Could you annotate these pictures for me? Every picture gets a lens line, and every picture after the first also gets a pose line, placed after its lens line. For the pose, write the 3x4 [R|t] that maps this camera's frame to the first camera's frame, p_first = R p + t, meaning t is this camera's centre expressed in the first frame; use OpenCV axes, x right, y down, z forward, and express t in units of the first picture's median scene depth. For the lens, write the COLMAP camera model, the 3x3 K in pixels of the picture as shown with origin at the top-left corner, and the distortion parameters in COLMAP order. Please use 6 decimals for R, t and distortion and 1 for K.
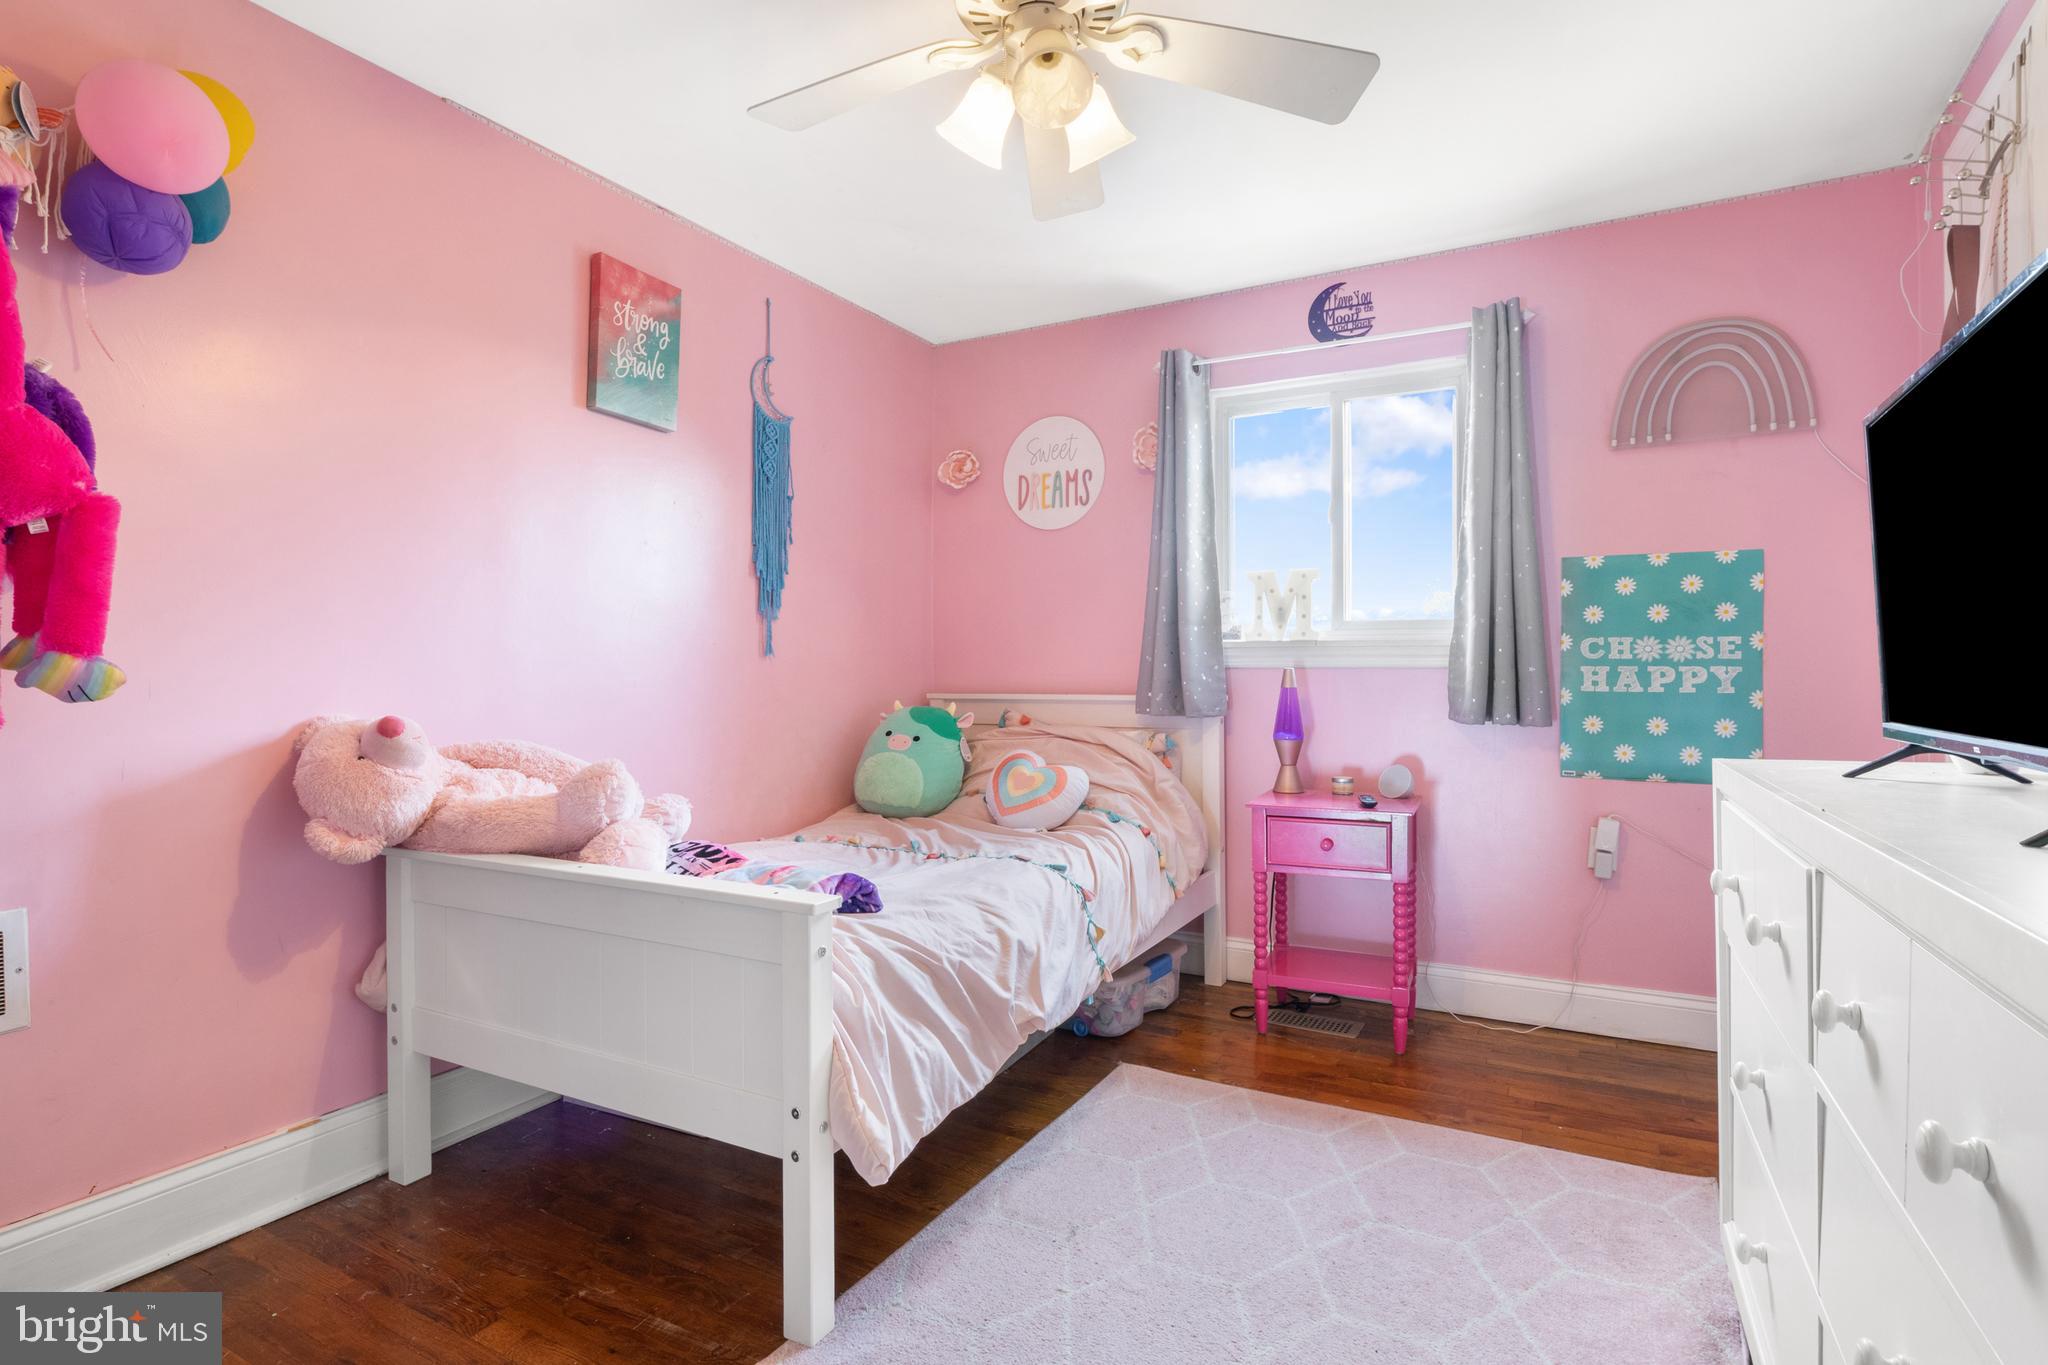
lens RADIAL K [[1013.6, 0, 1023.8], [0, 1013.6, 678.0], [0, 0, 1]] dist [-0.004660, -0.003266]
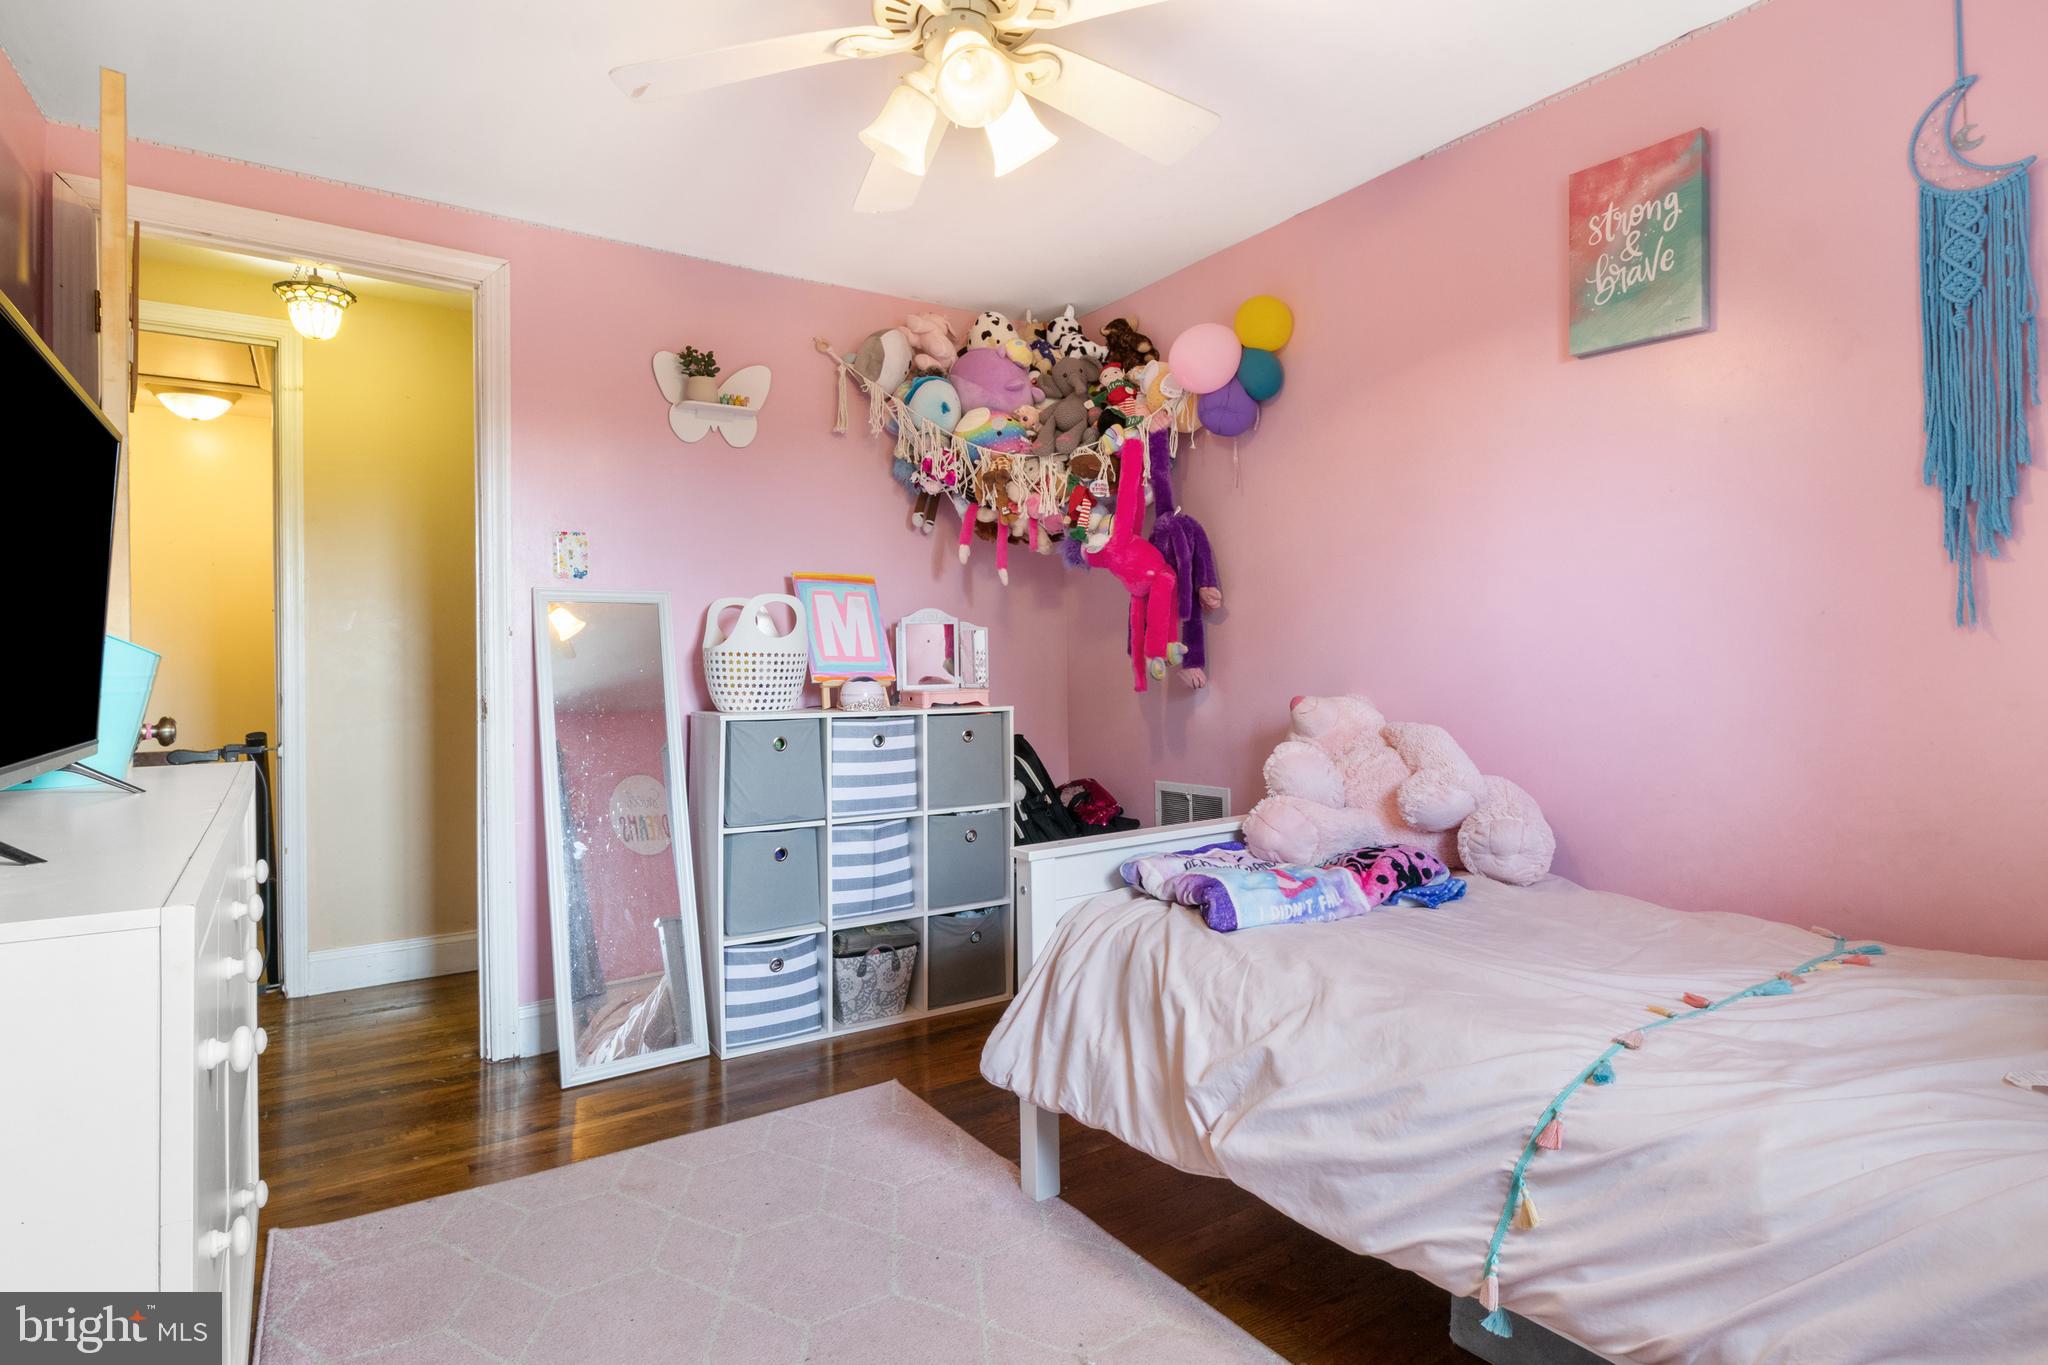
lens RADIAL K [[1013.6, 0, 1021.9], [0, 1013.6, 671.9], [0, 0, 1]] dist [-0.004660, -0.003266]
pose [[-0.446552, 0.011195, -0.894688, 0.542681], [0.005287, 0.999937, 0.009873, -0.005452], [0.894742, -0.000321, -0.446583, 0.915823]]
